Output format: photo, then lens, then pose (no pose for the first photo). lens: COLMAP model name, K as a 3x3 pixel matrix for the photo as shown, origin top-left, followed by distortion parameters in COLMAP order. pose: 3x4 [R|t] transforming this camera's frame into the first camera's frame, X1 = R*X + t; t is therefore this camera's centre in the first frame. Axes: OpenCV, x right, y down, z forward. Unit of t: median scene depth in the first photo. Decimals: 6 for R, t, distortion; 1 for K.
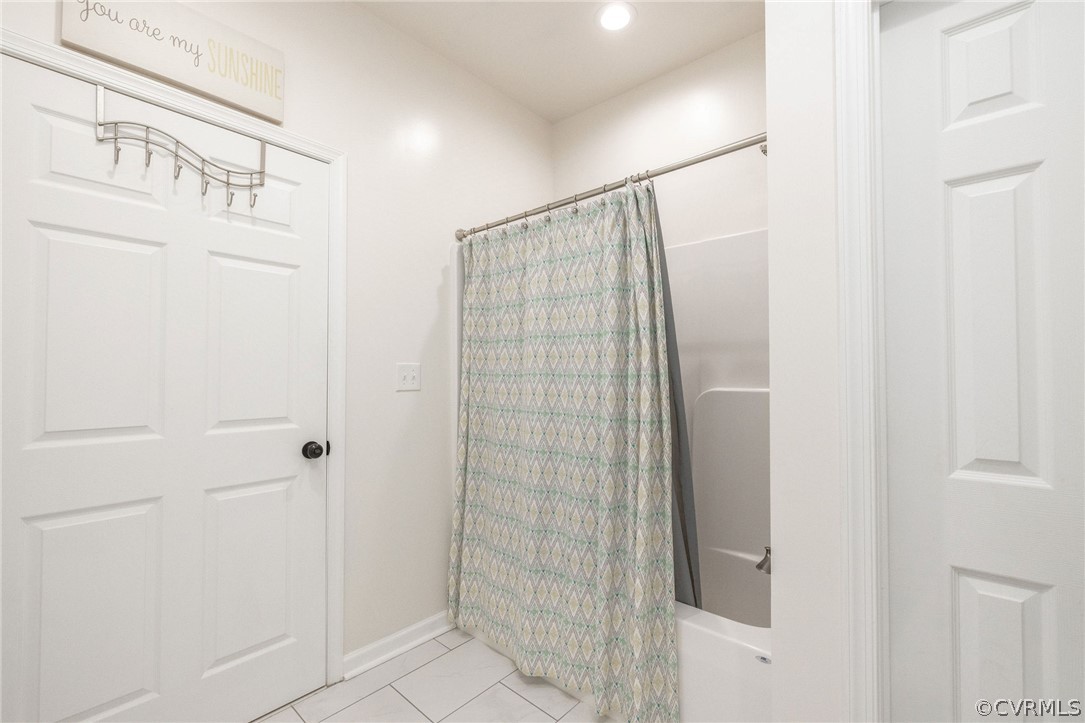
lens RADIAL K [[450.5, 0, 541.4], [0, 450.5, 368.0], [0, 0, 1]] dist [-0.002409, -0.000125]
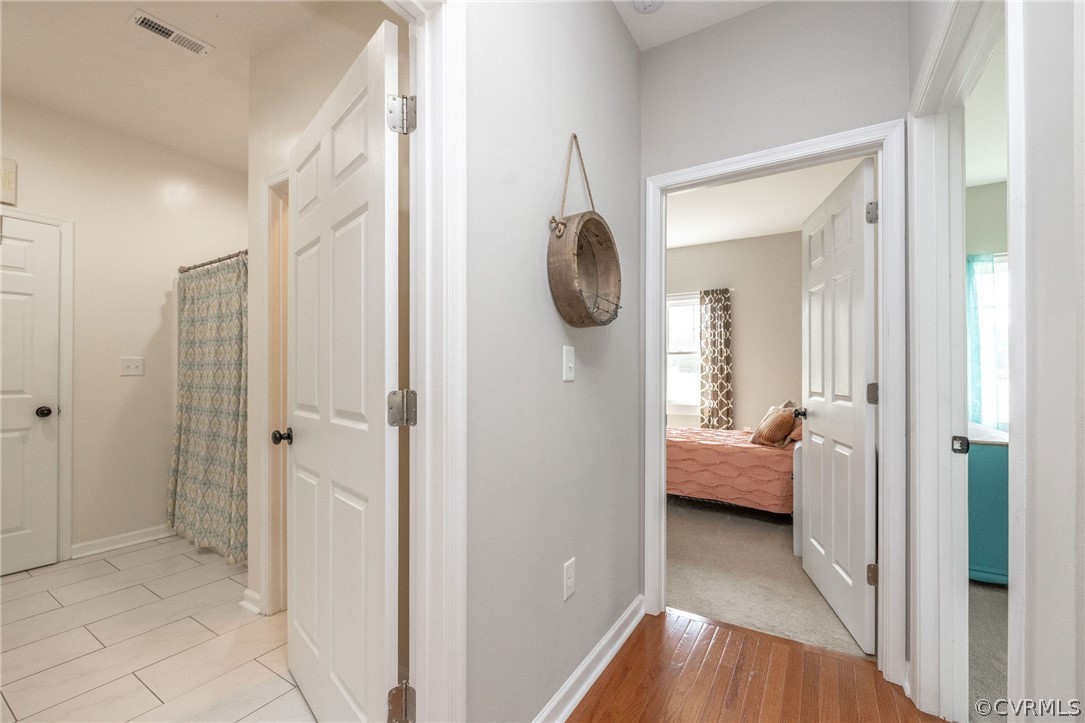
lens RADIAL K [[450.5, 0, 540.0], [0, 450.5, 369.4], [0, 0, 1]] dist [-0.002409, -0.000125]
pose [[0.986809, -0.002722, 0.161868, 0.814496], [0.001566, 0.999972, 0.007267, 0.021946], [-0.161883, -0.006917, 0.986786, -0.709267]]
